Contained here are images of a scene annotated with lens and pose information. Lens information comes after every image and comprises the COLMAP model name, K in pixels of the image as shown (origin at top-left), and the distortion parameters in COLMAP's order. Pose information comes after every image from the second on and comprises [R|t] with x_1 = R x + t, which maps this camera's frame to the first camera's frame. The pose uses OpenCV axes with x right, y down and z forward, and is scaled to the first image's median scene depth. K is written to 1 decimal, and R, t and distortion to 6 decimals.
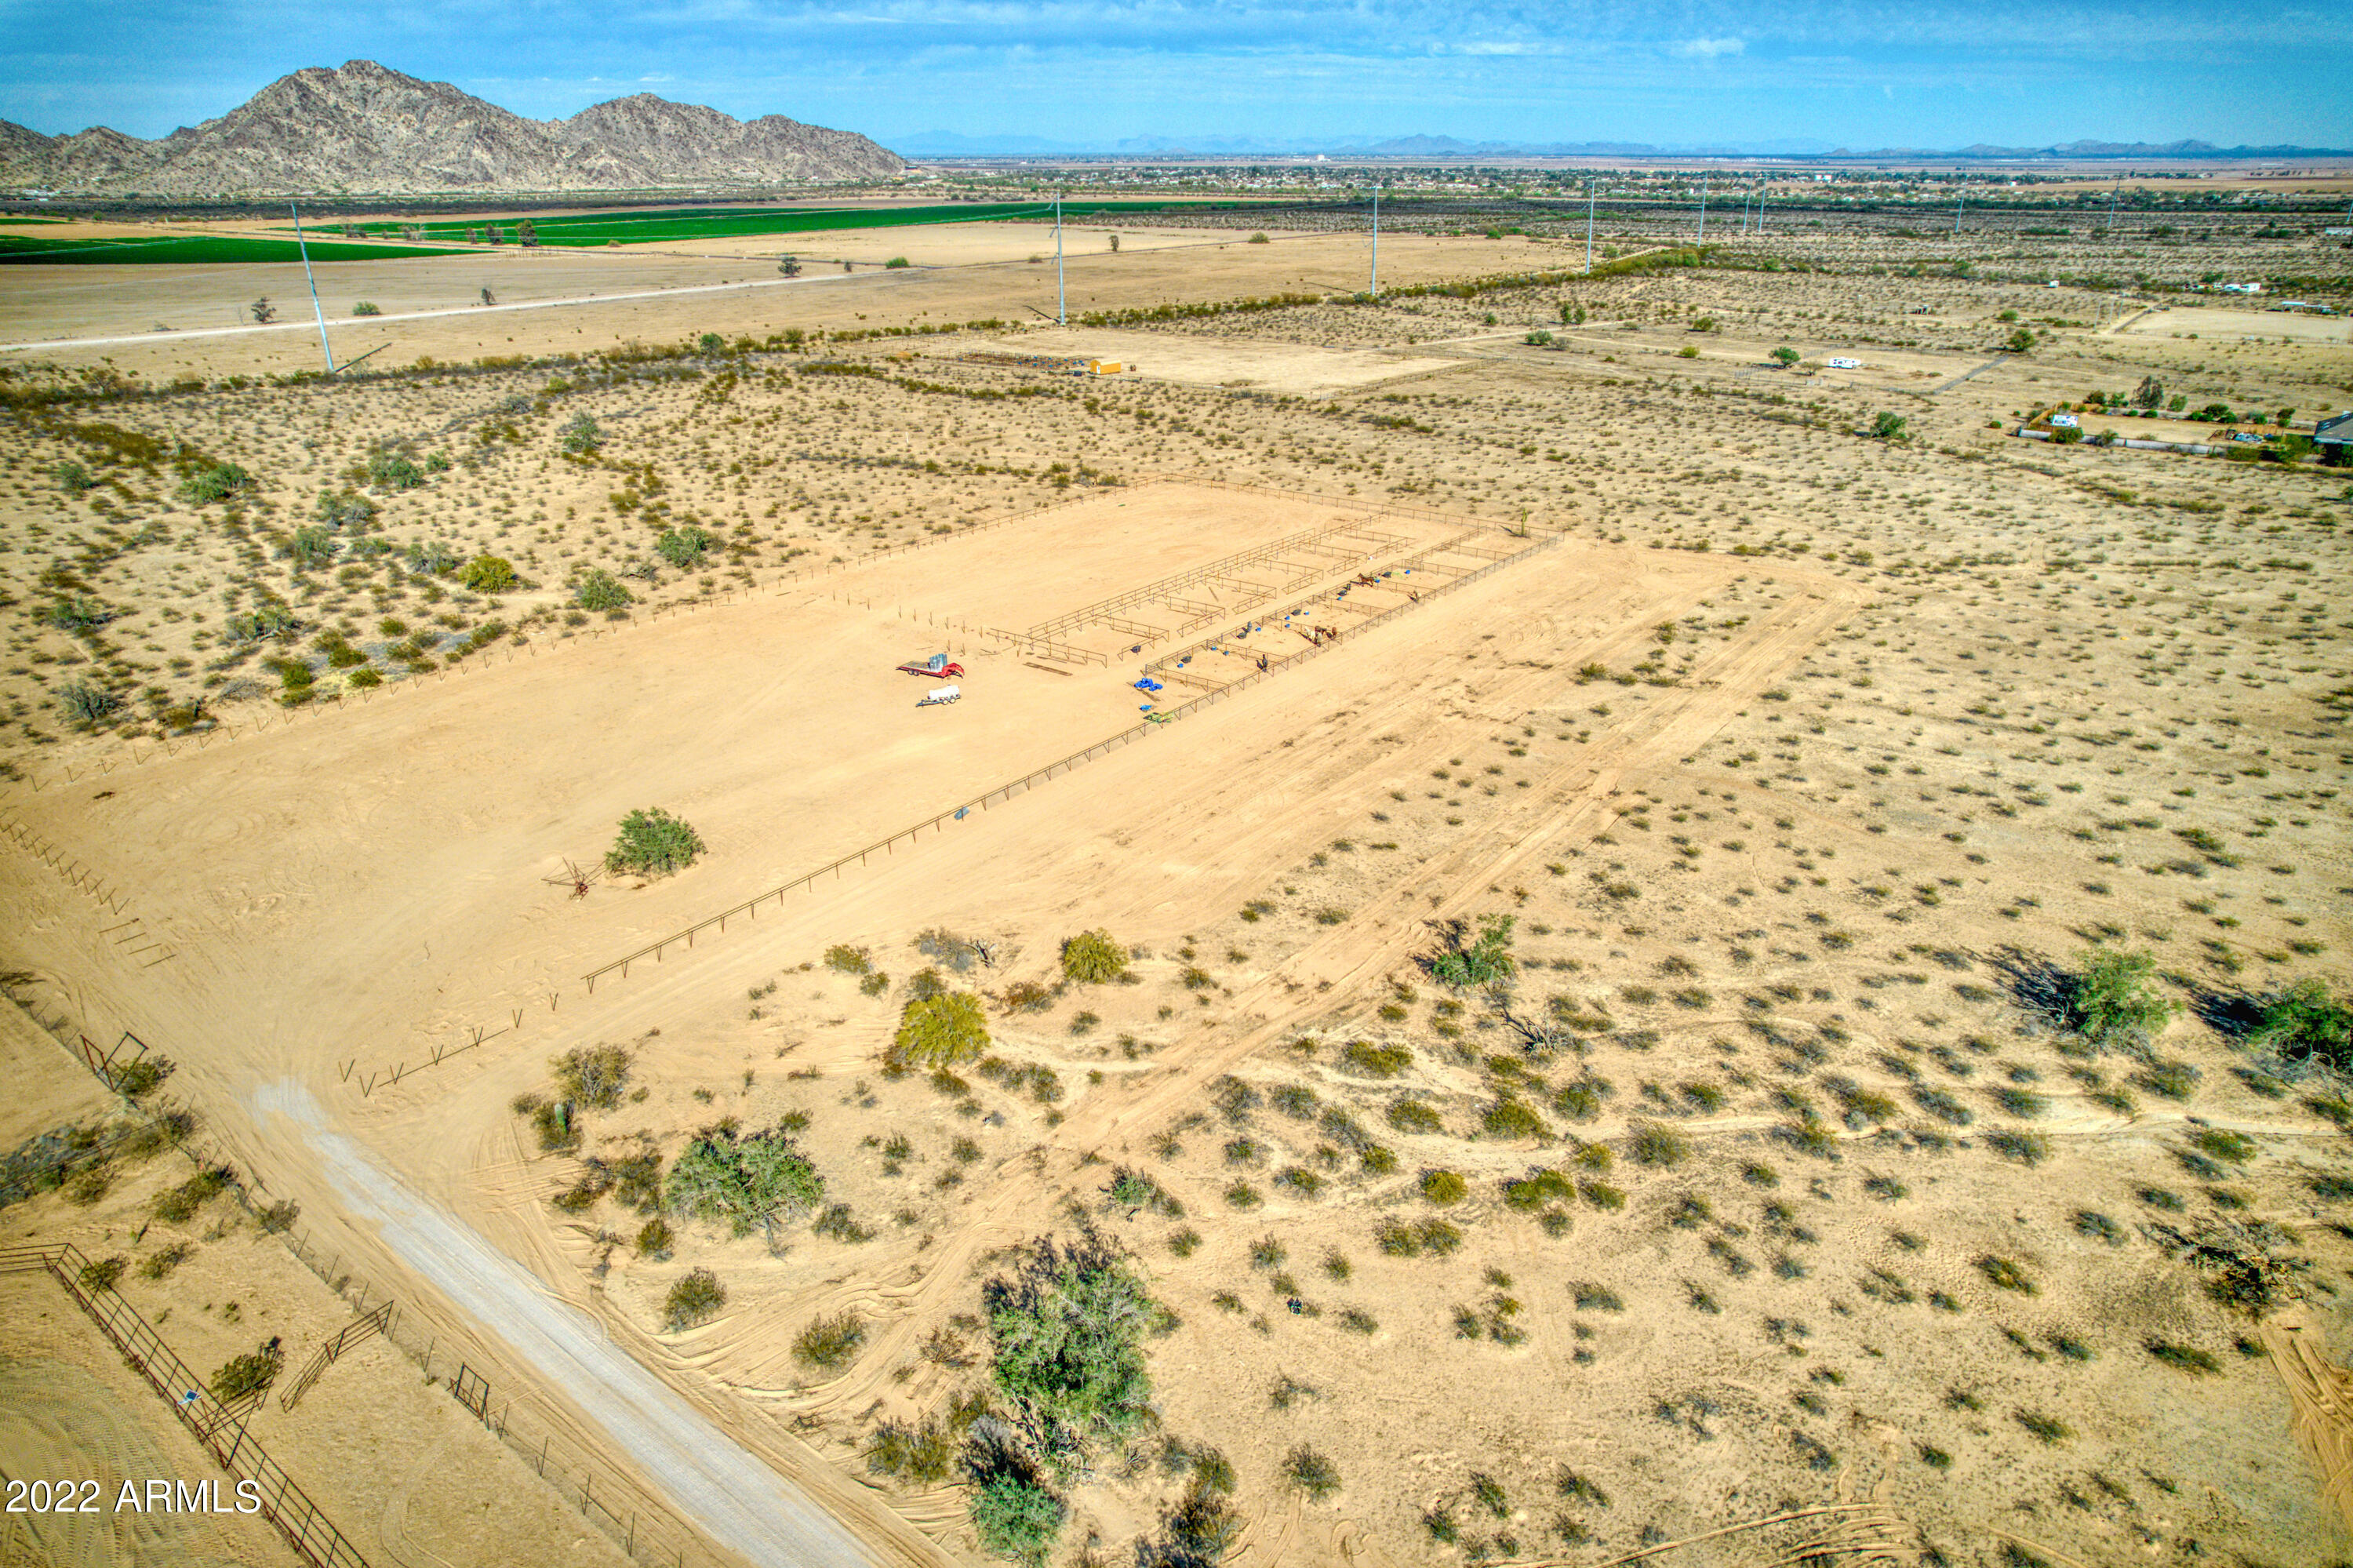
lens RADIAL K [[1500.7, 0, 1188.2], [0, 1500.7, 808.0], [0, 0, 1]] dist [-0.085620, 0.081854]
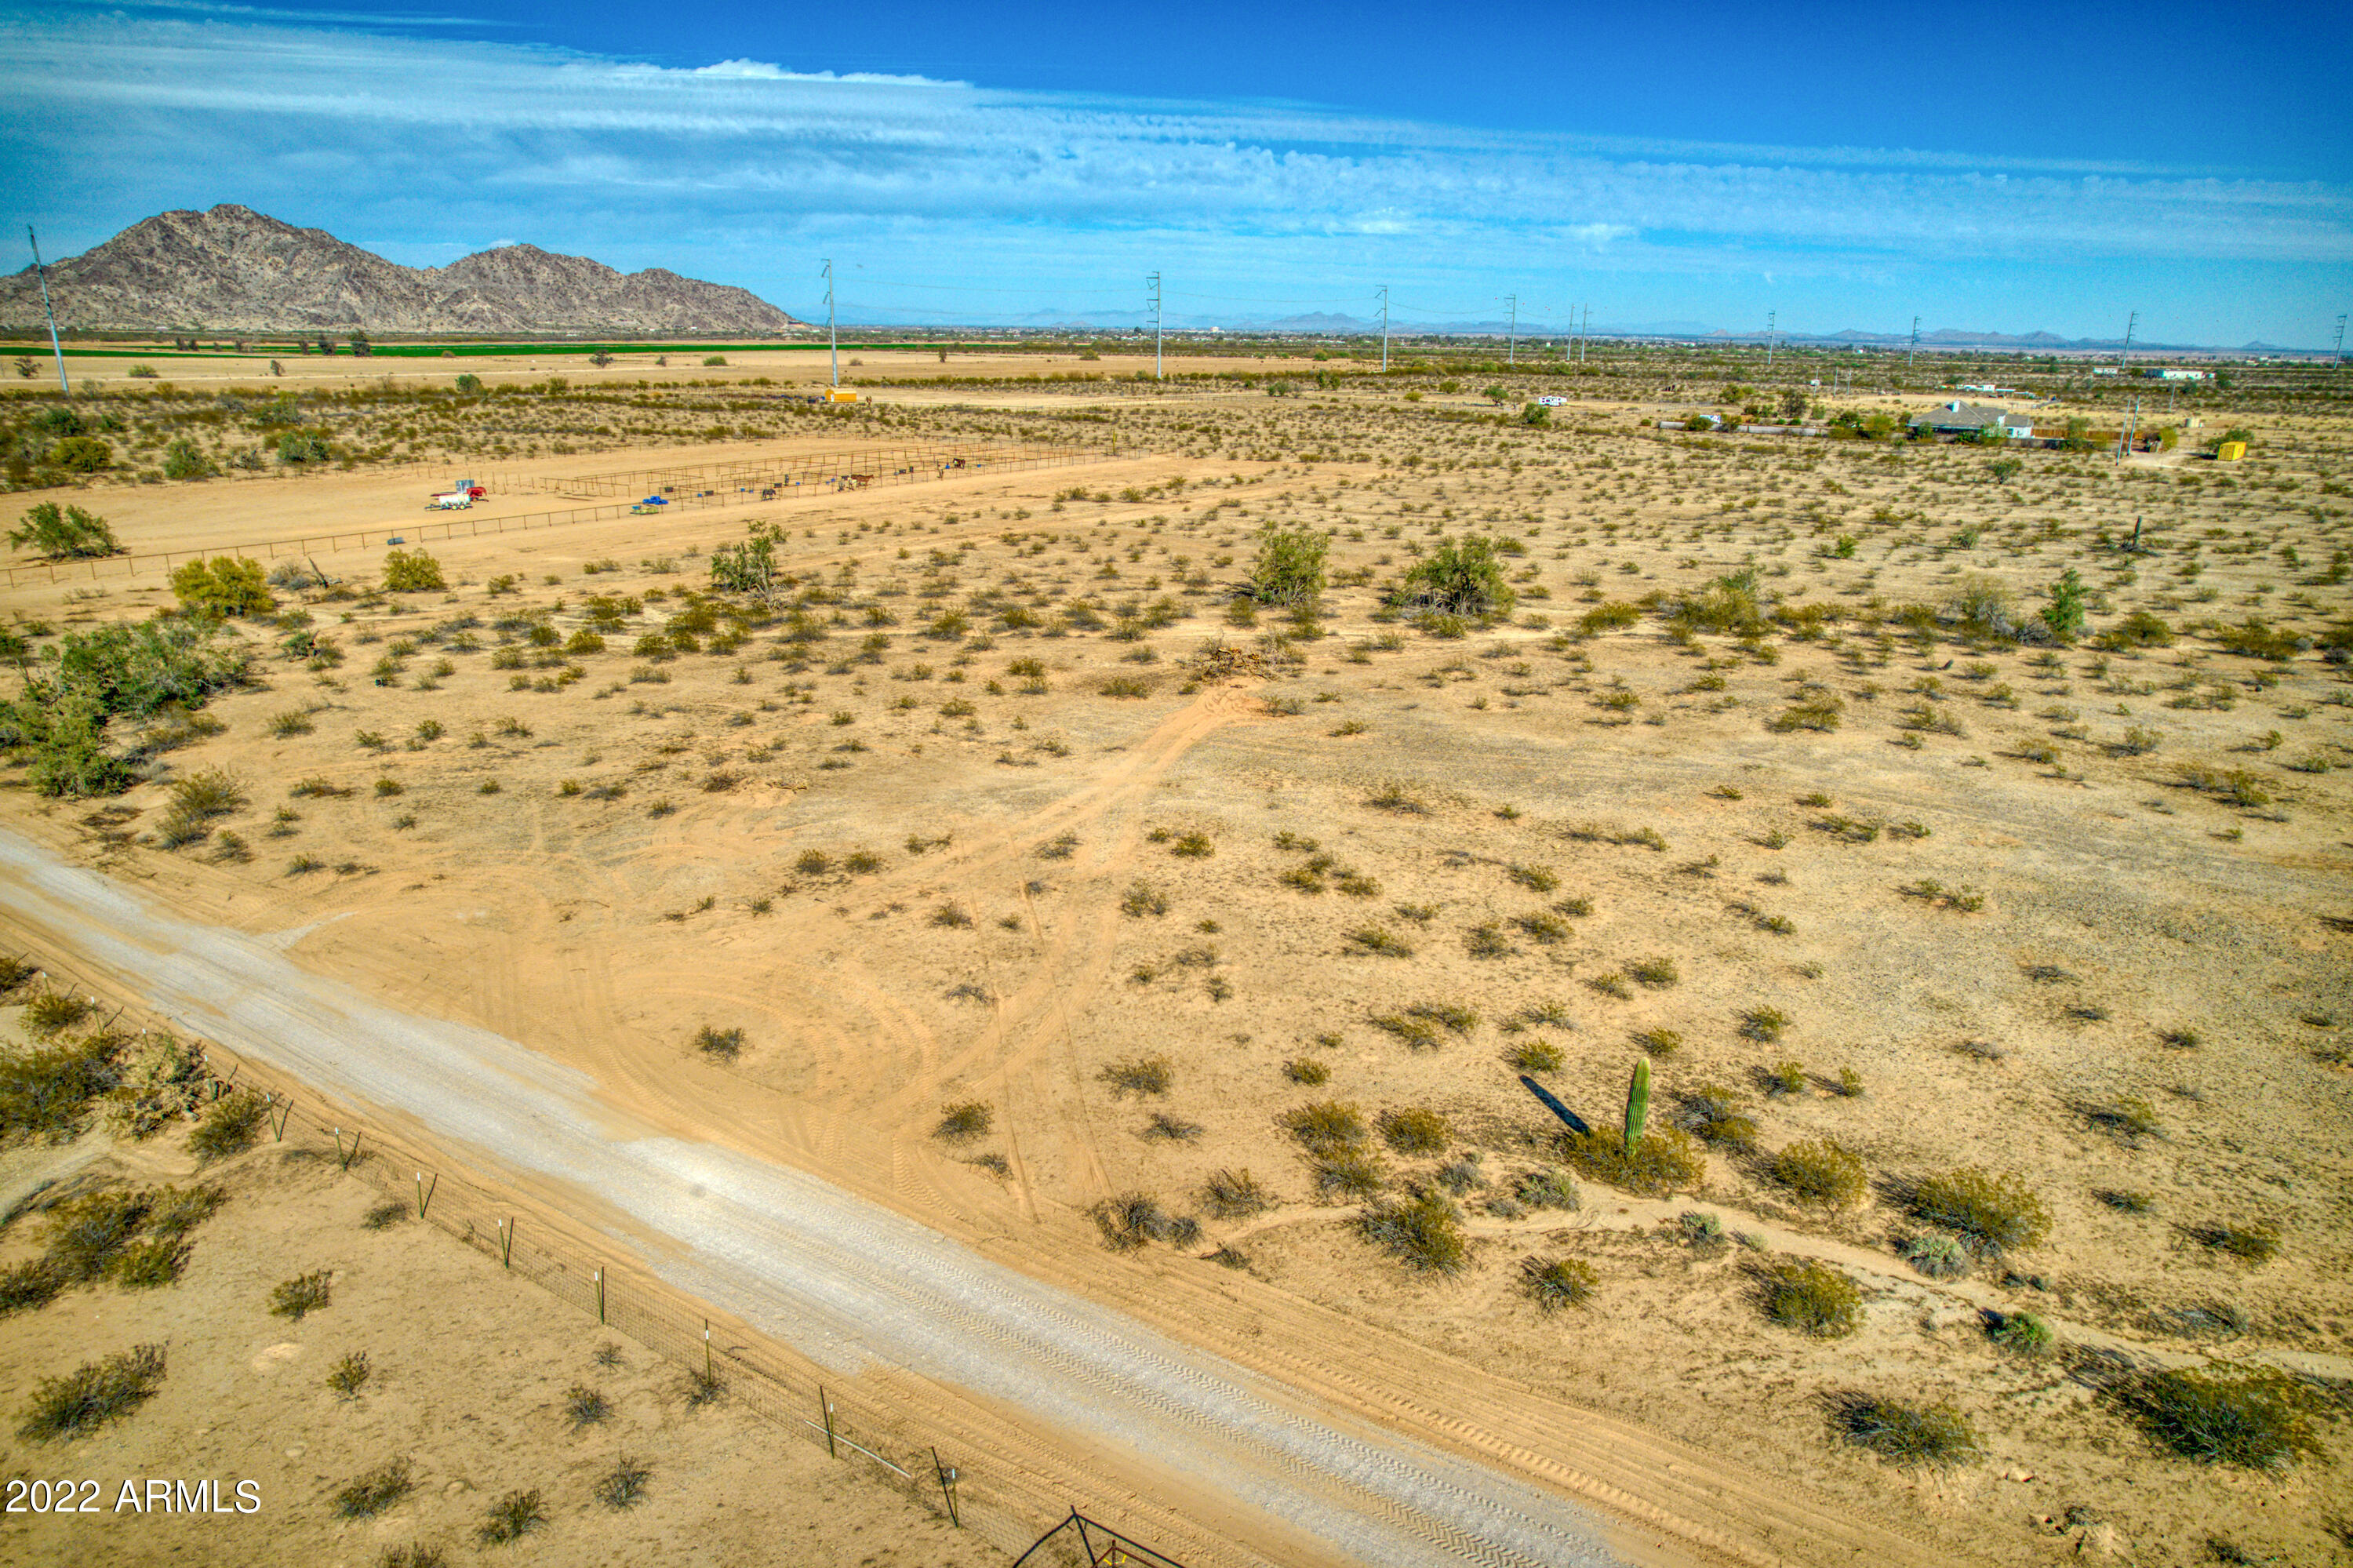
lens RADIAL K [[1541.2, 0, 1182.0], [0, 1541.2, 806.6], [0, 0, 1]] dist [-0.079696, 0.077505]
pose [[0.998193, -0.001913, 0.060065, 0.316231], [0.008664, 0.993632, -0.112339, 0.291402], [-0.059468, 0.112657, 0.991853, -0.091275]]
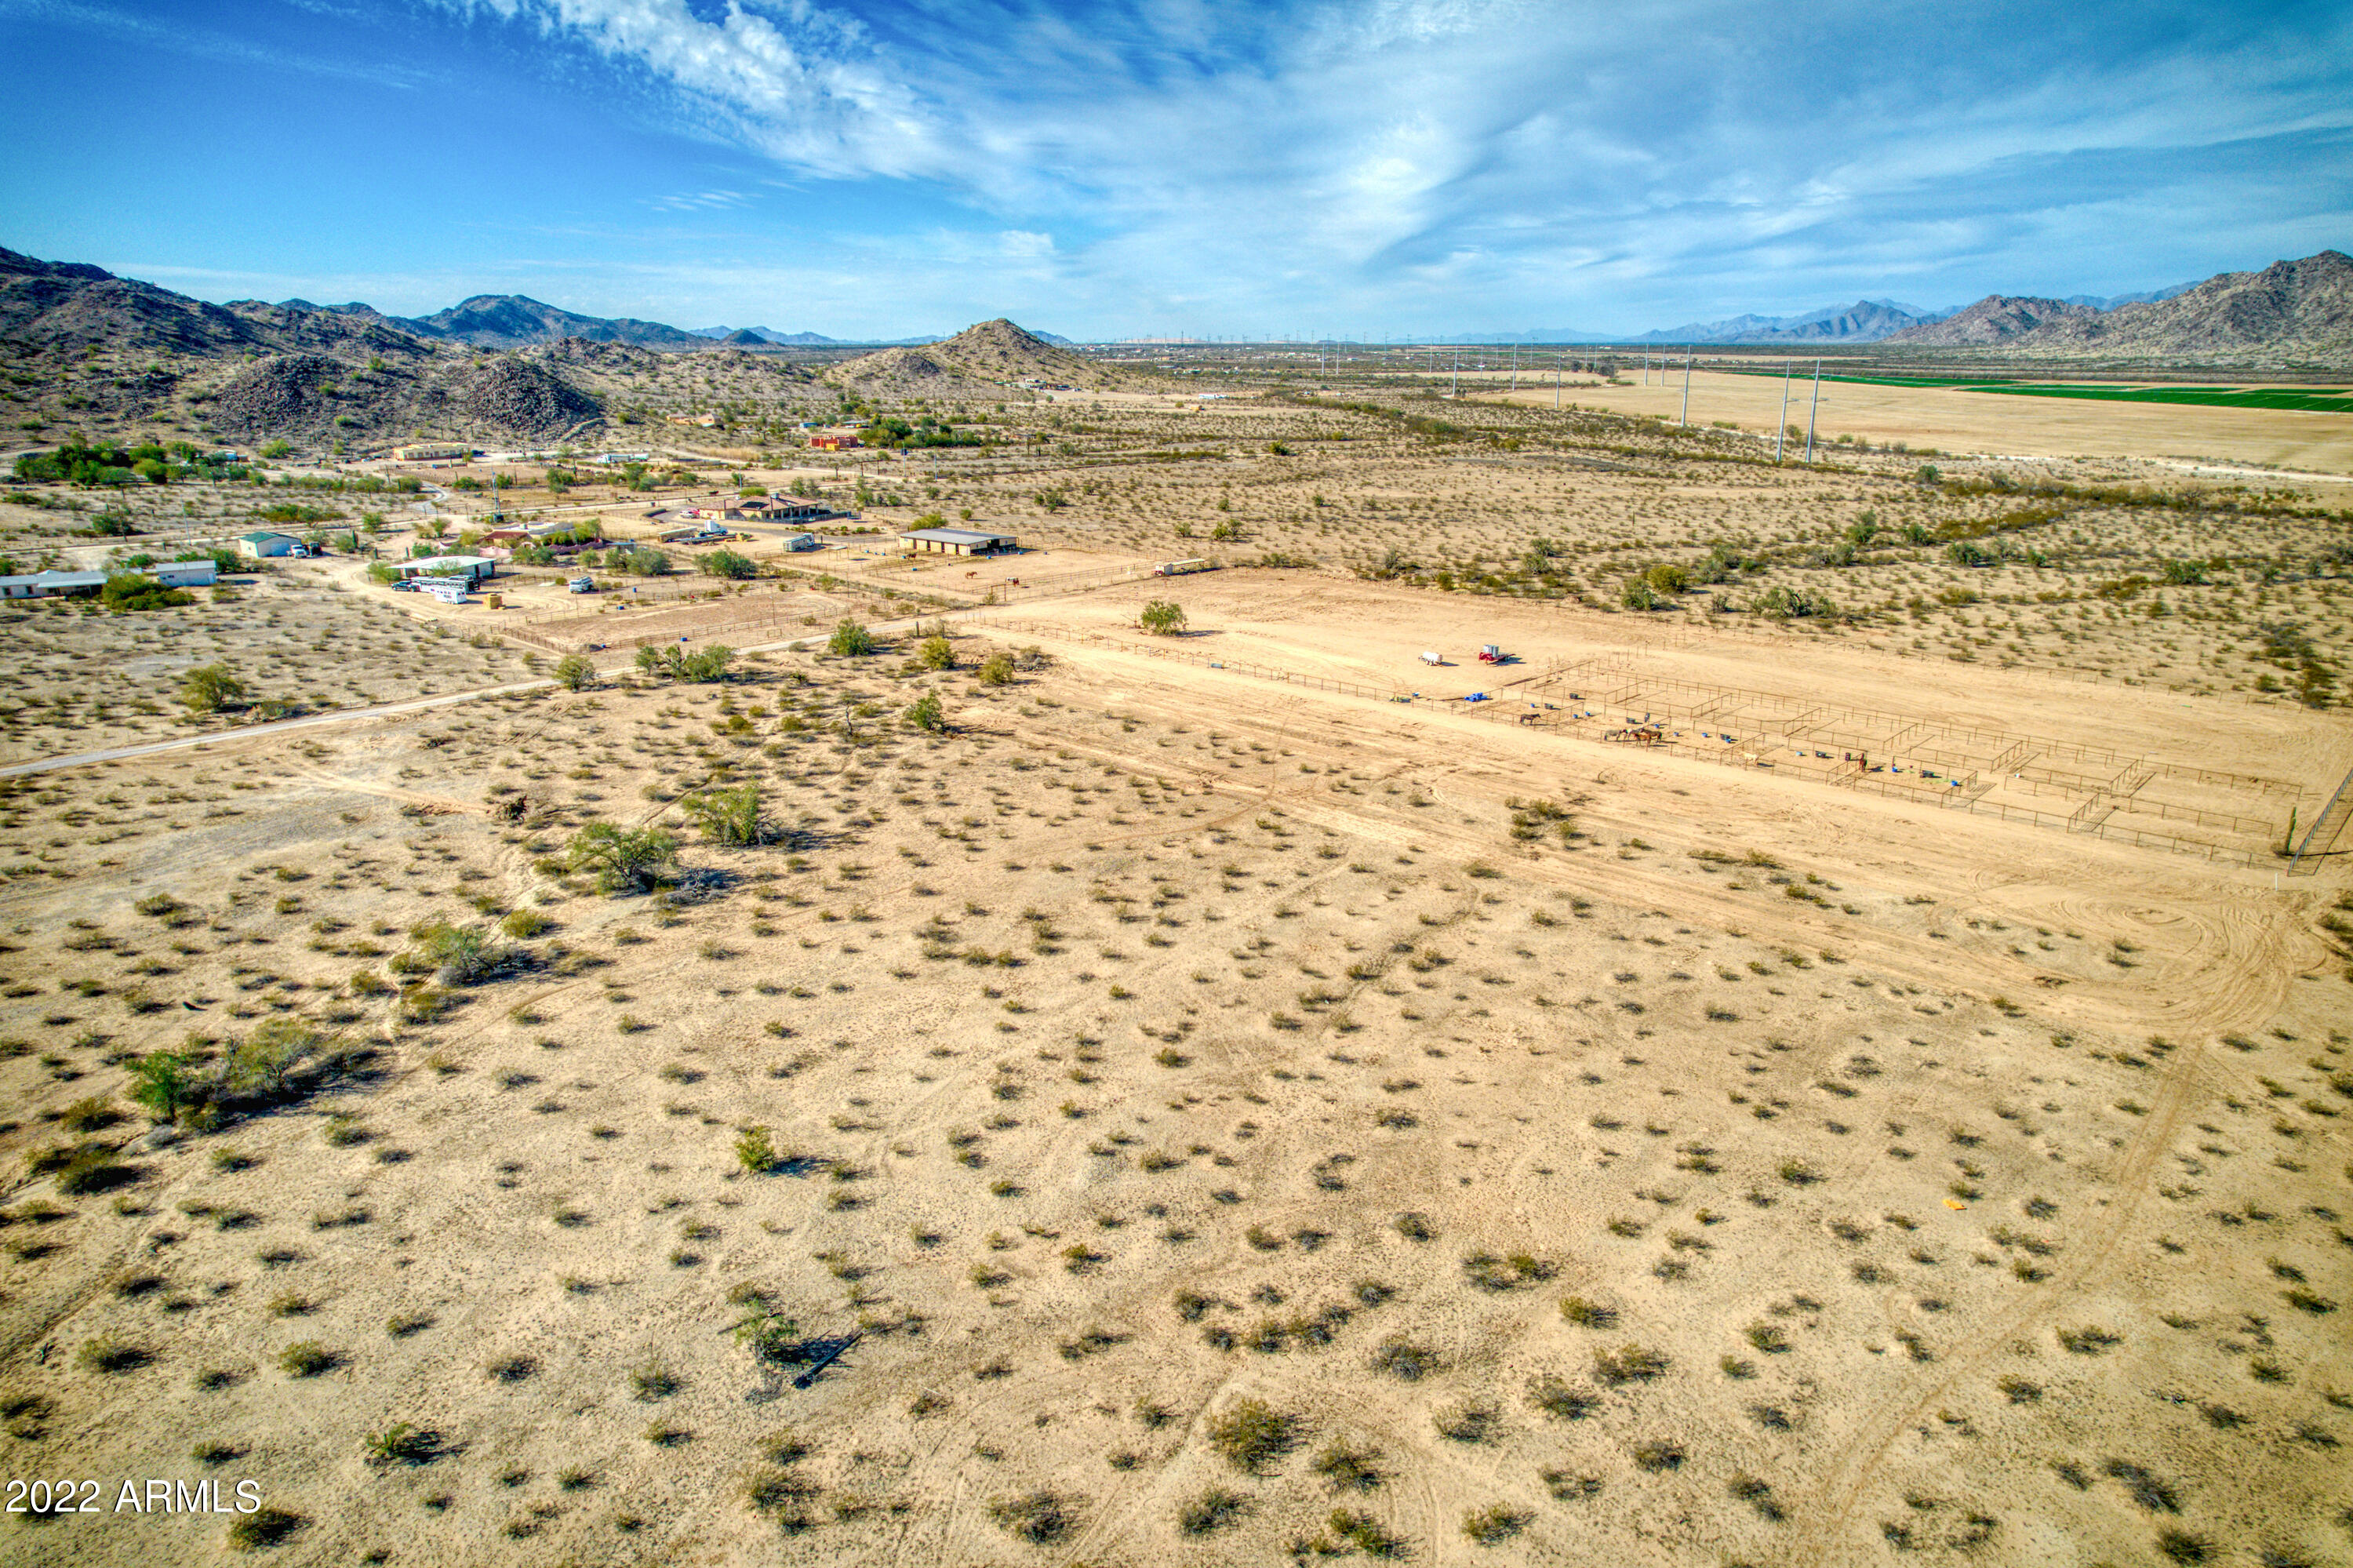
lens RADIAL K [[1501.7, 0, 1185.1], [0, 1501.7, 808.5], [0, 0, 1]] dist [-0.077665, 0.070143]
pose [[-0.097266, 0.301733, -0.948418, 1.251595], [-0.403872, 0.858983, 0.314699, -0.315058], [0.909630, 0.413649, 0.038312, 0.876410]]
